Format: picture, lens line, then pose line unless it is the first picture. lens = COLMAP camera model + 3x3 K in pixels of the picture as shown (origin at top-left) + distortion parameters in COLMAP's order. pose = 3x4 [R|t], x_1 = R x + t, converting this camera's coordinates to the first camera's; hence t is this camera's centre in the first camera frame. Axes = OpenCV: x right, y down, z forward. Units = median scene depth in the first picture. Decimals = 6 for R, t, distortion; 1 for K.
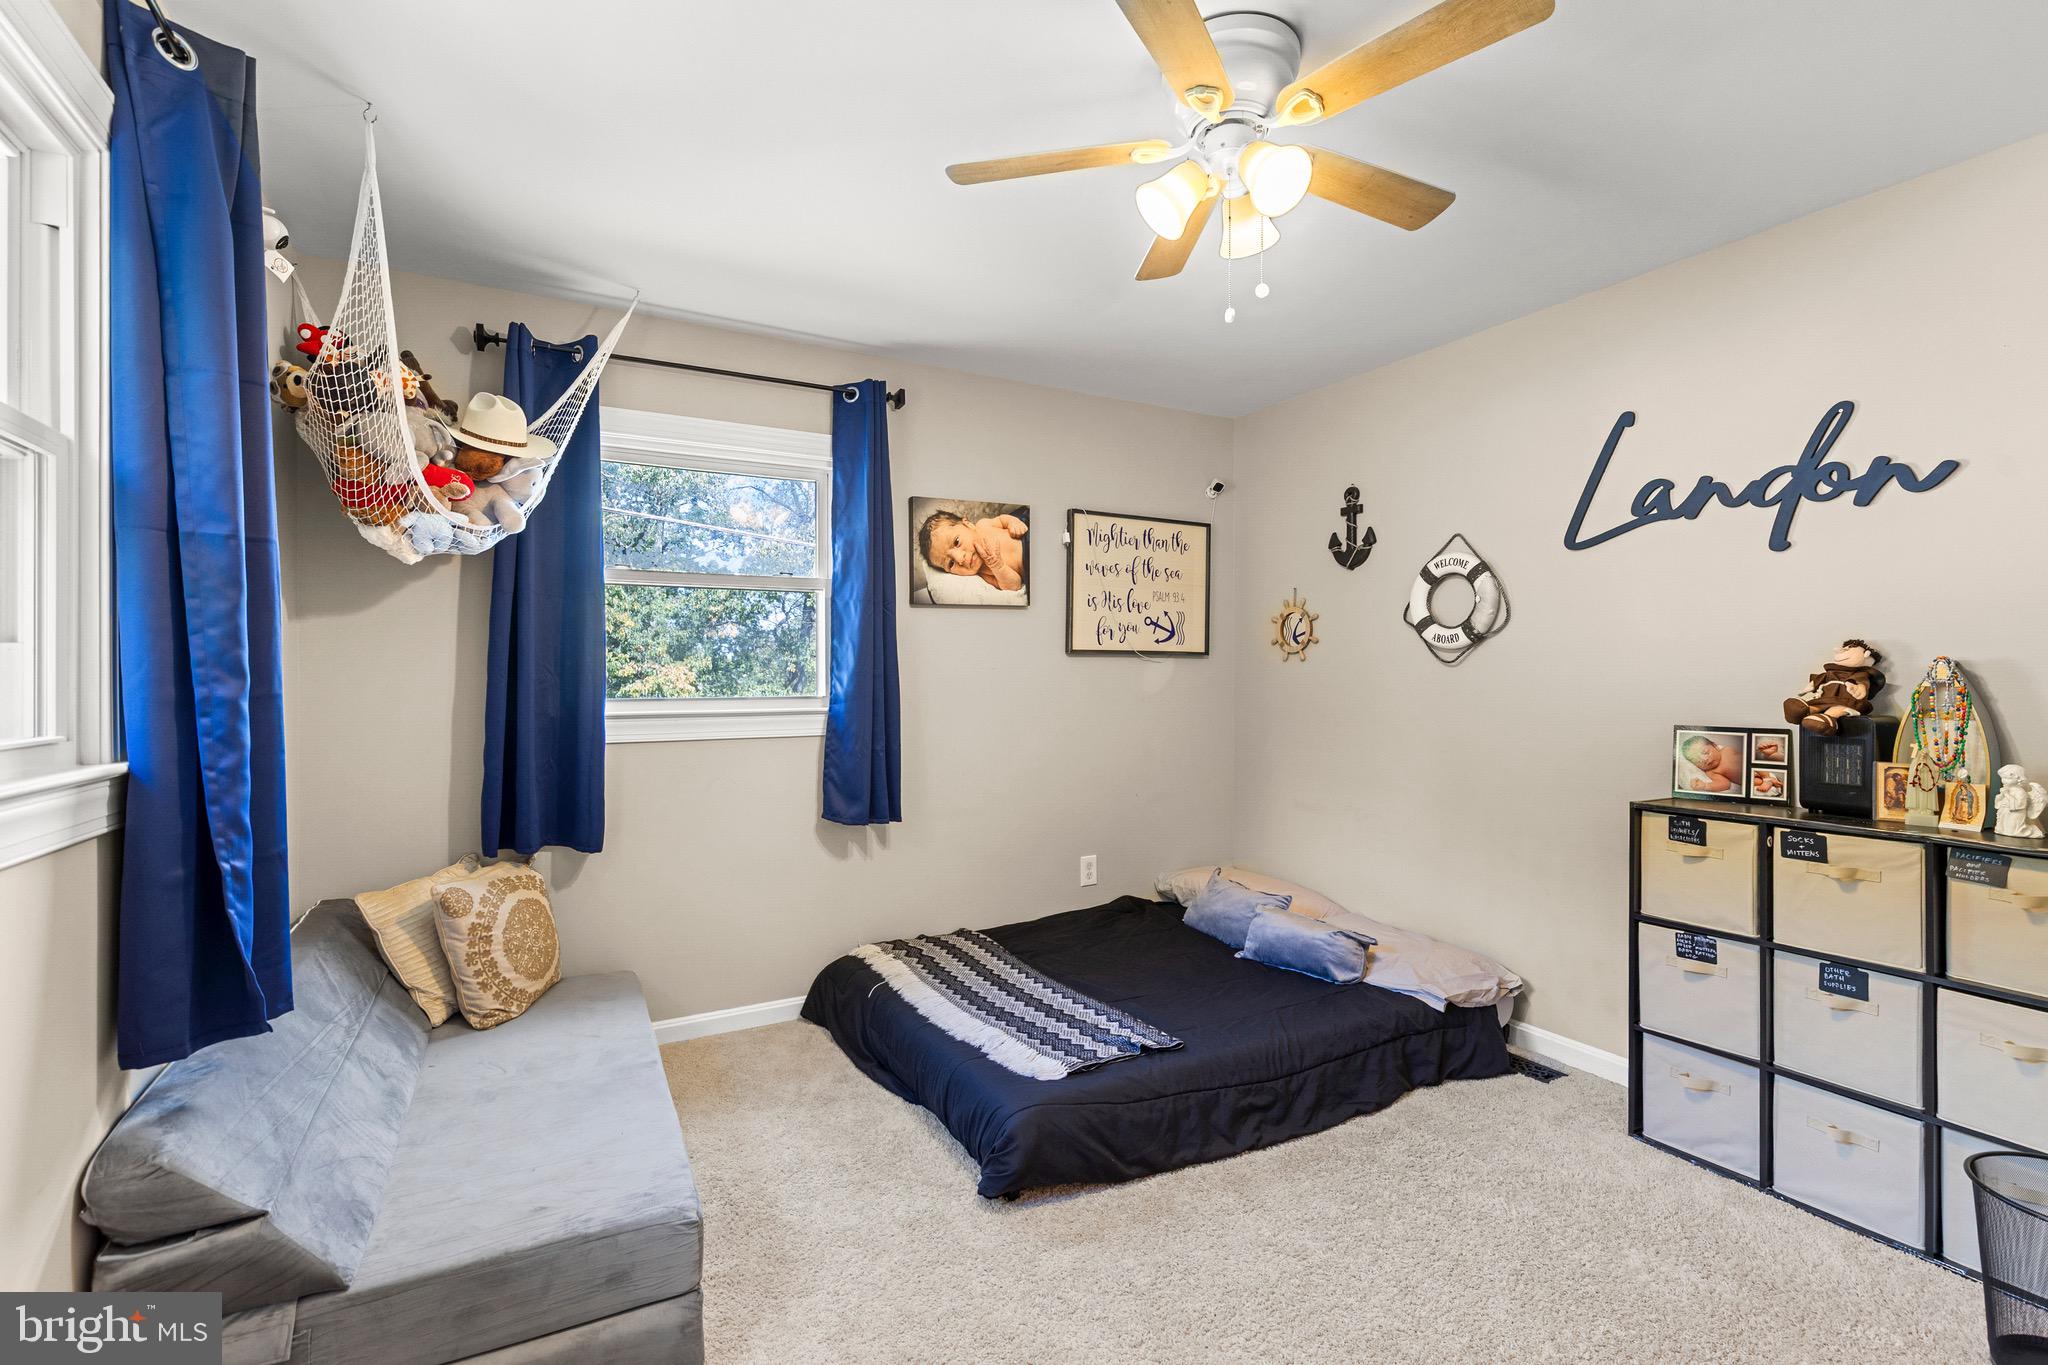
lens RADIAL K [[917.9, 0, 1026.1], [0, 917.9, 677.8], [0, 0, 1]] dist [0.008388, -0.001349]
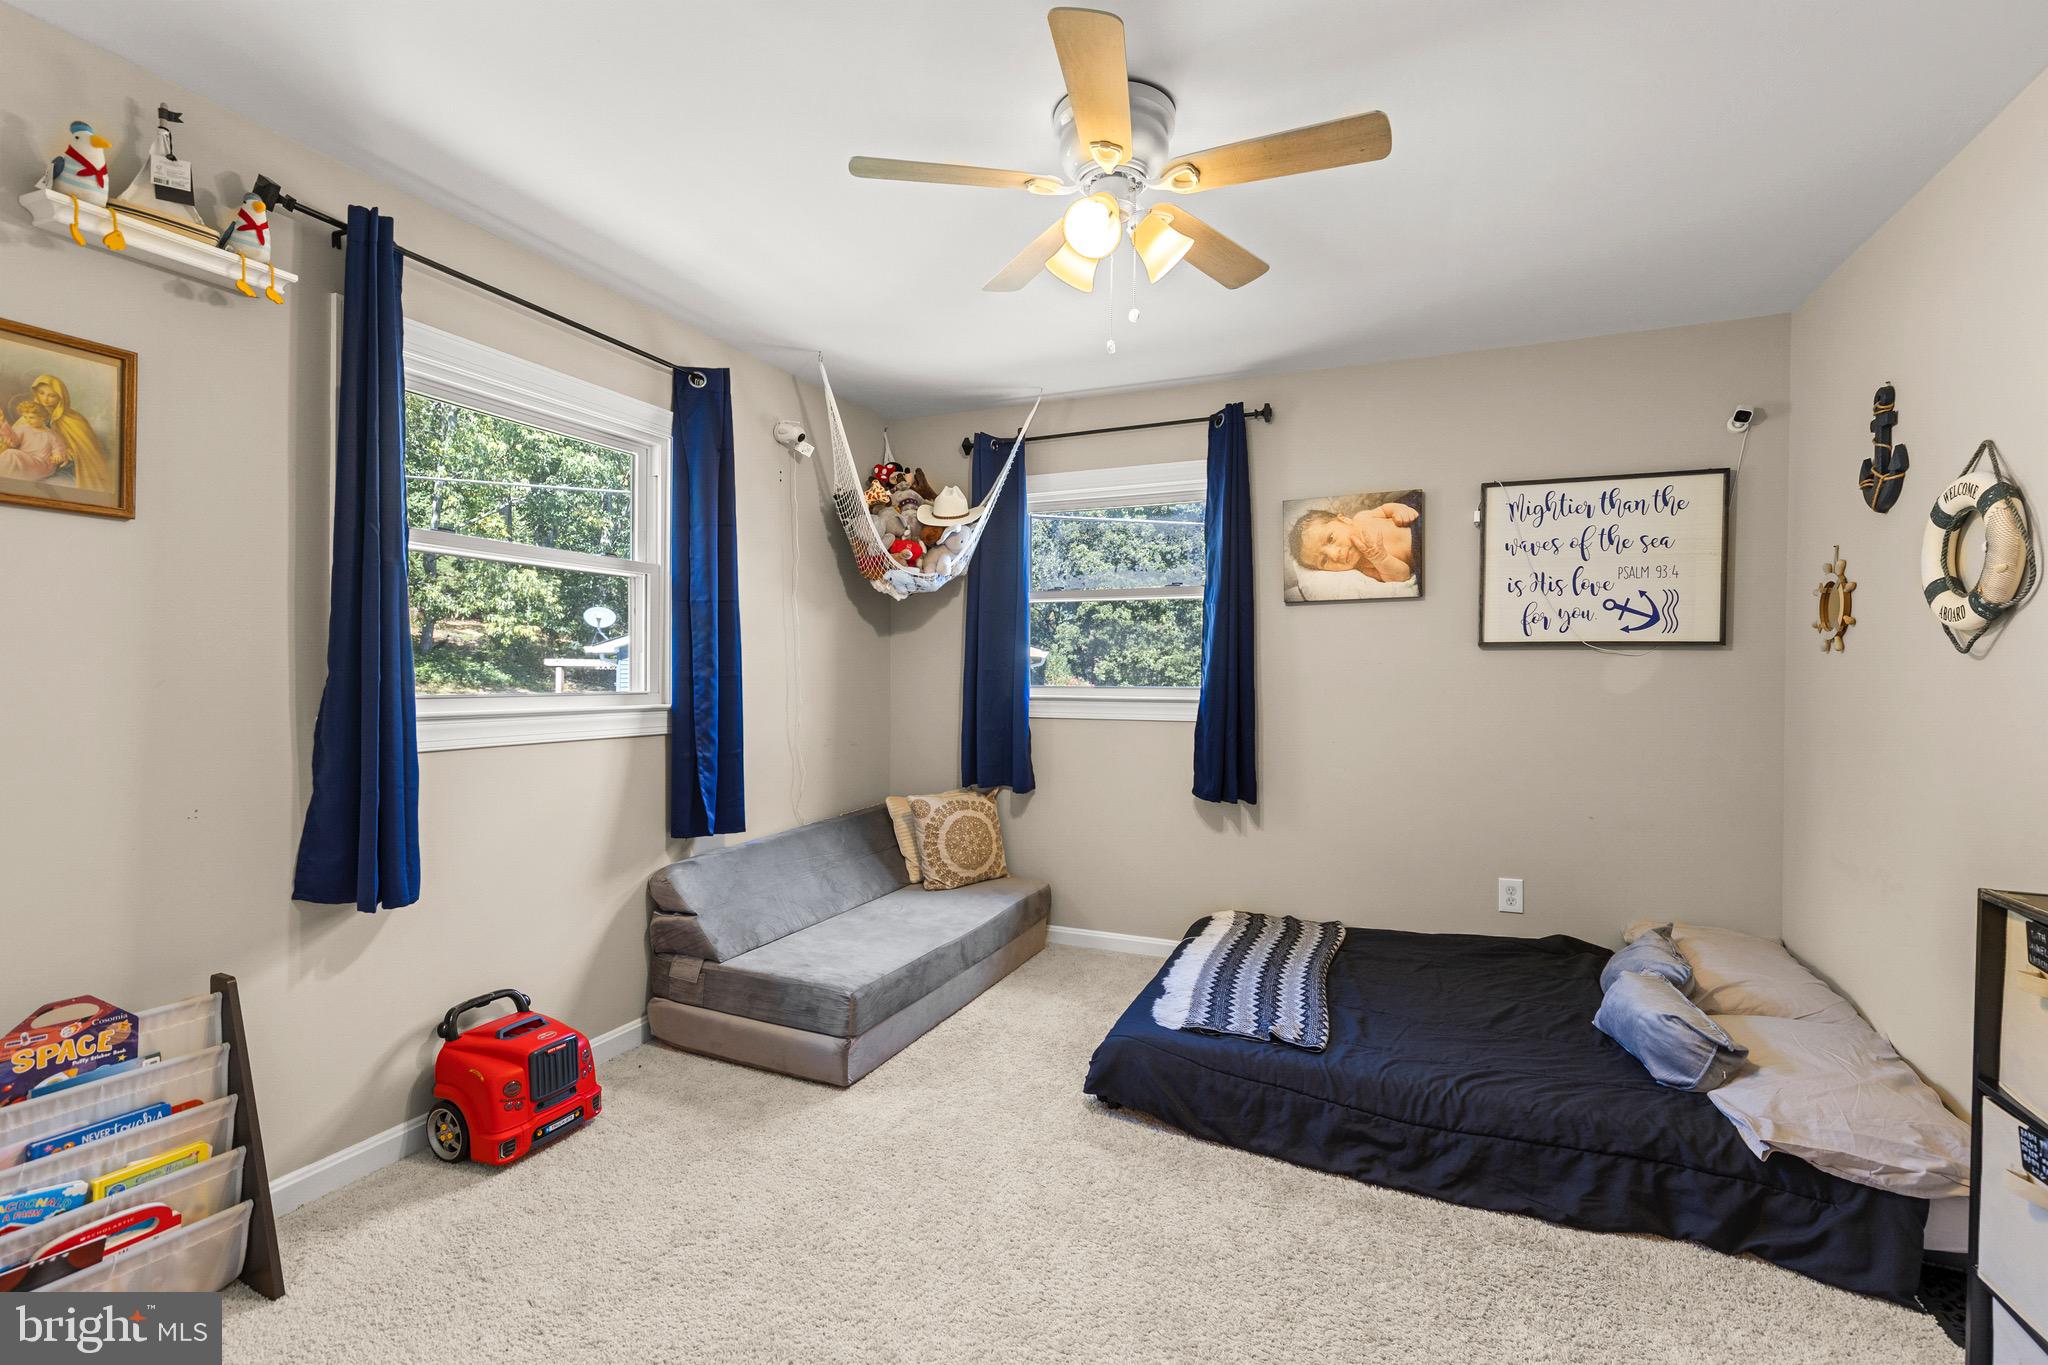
lens RADIAL K [[917.9, 0, 1026.1], [0, 917.9, 677.8], [0, 0, 1]] dist [0.008388, -0.001349]
pose [[0.613719, 0.011227, -0.789445, 0.547821], [-0.008296, 0.999935, 0.007772, 0.000884], [0.789481, 0.001780, 0.613772, 0.116778]]
